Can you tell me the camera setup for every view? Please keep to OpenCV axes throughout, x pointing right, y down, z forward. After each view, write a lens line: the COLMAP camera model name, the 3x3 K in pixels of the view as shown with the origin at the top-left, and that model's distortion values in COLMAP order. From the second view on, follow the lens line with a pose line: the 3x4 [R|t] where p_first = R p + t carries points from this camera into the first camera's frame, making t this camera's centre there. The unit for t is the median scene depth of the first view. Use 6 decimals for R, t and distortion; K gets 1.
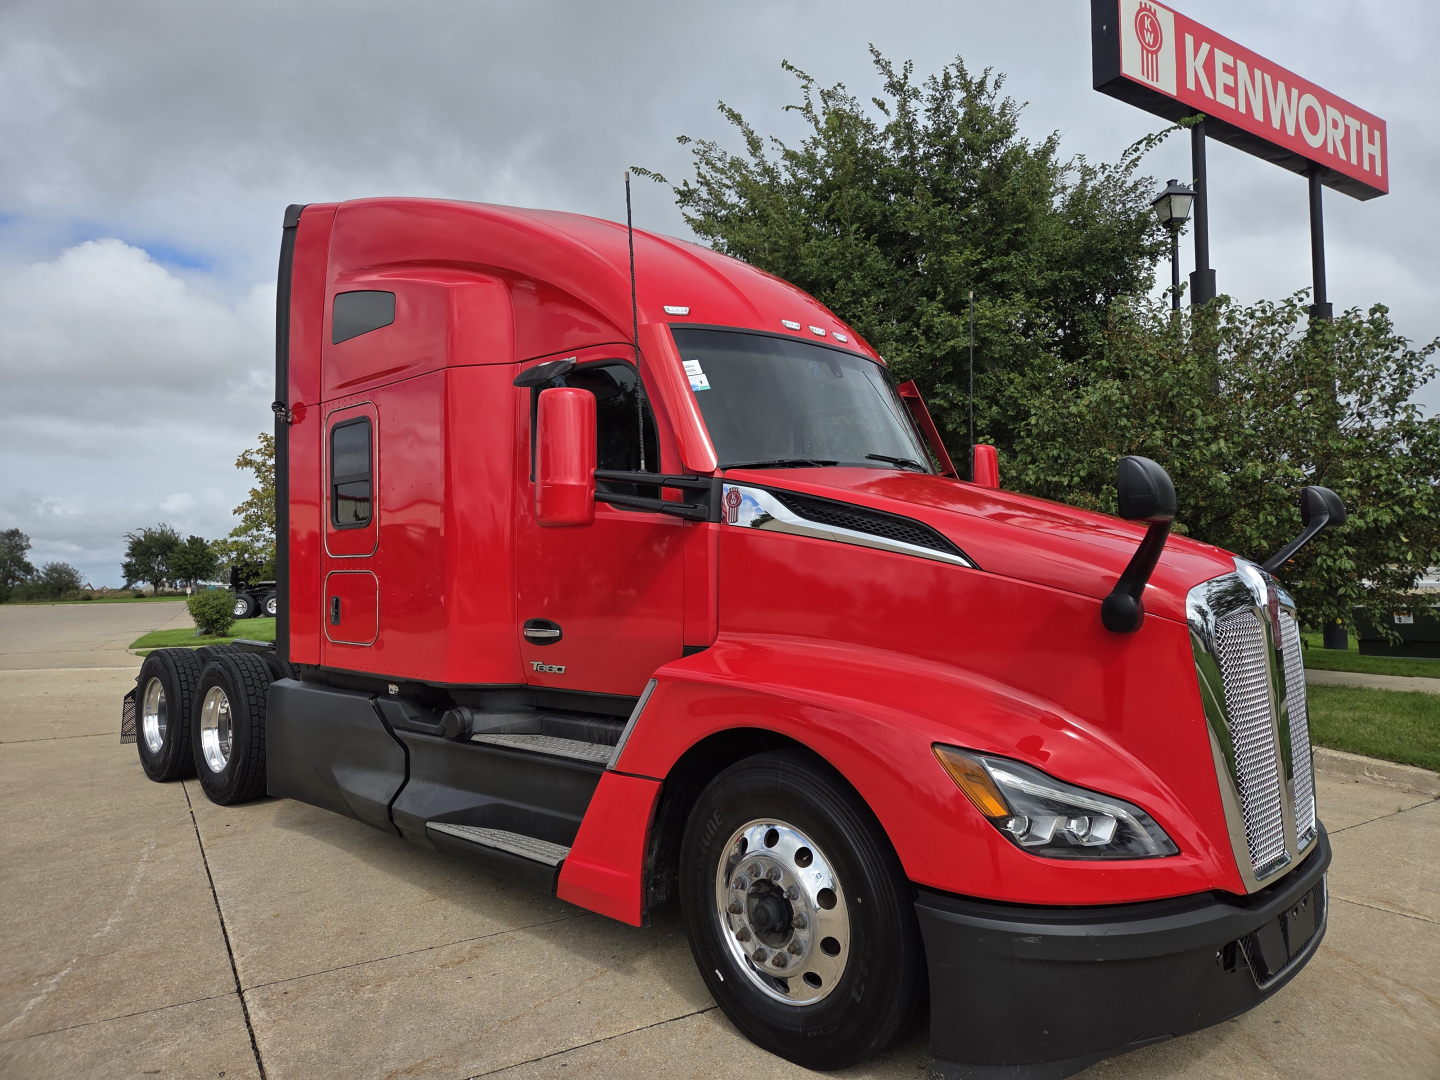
lens RADIAL K [[981.6, 0, 700.2], [0, 981.6, 547.8], [0, 0, 1]] dist [0.095479, -0.090253]
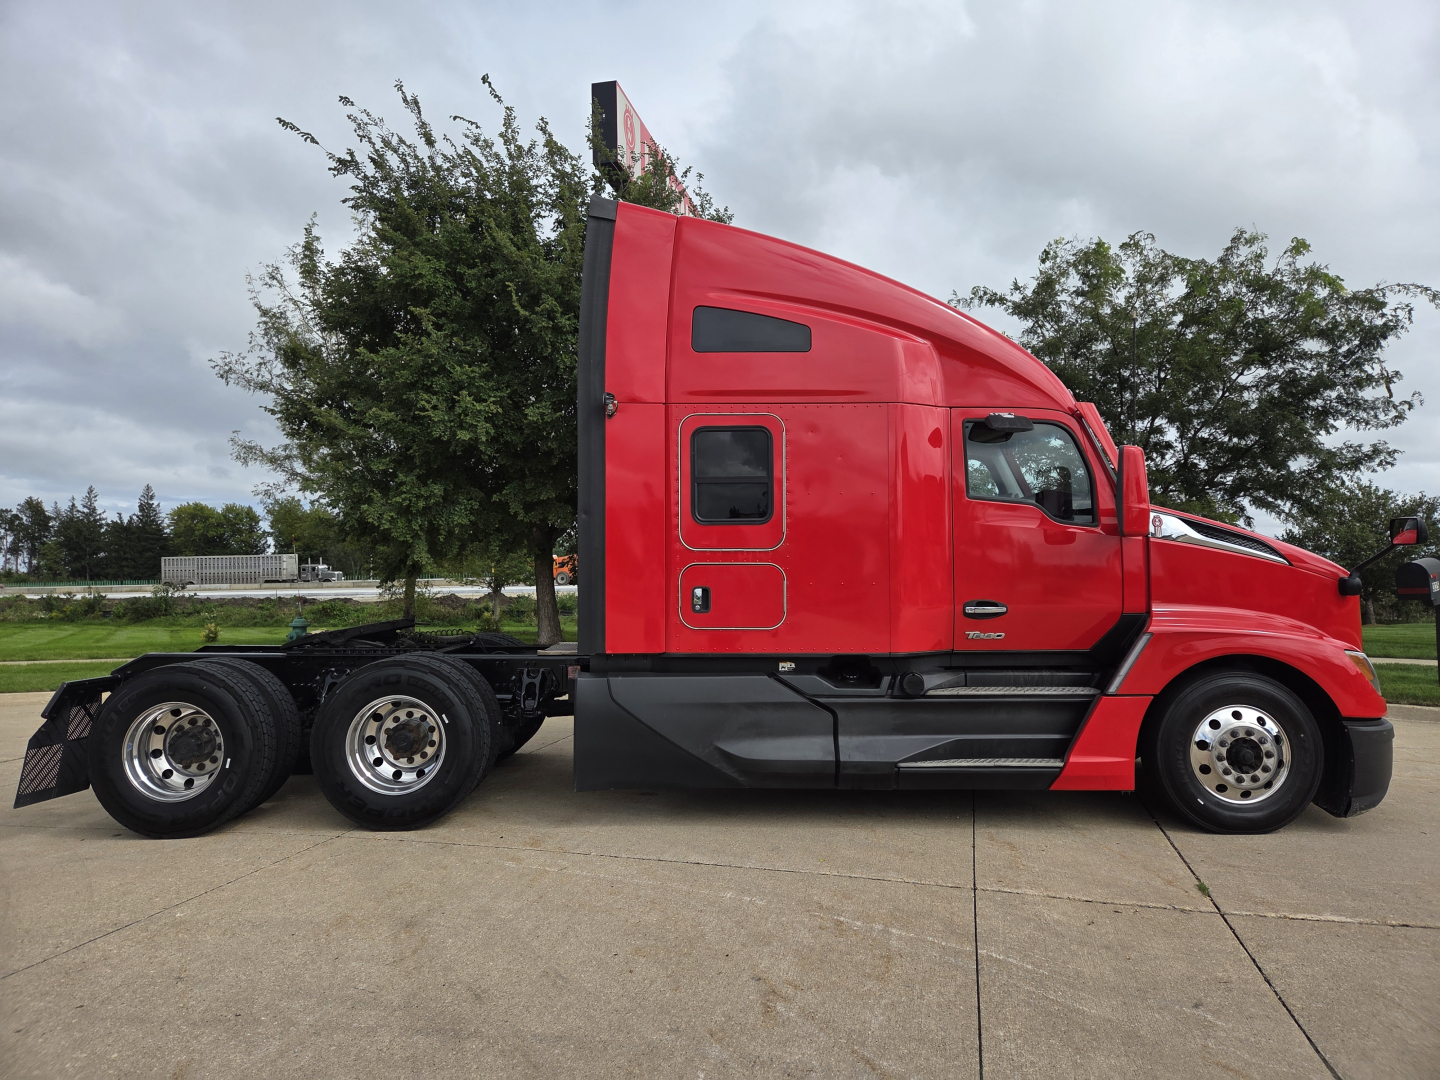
lens RADIAL K [[981.6, 0, 700.2], [0, 981.6, 547.8], [0, 0, 1]] dist [0.095479, -0.090253]
pose [[0.698851, 0.019278, 0.715008, -1.402430], [-0.020131, 0.999771, -0.007280, 0.017400], [-0.714984, -0.009306, 0.699079, 0.317472]]
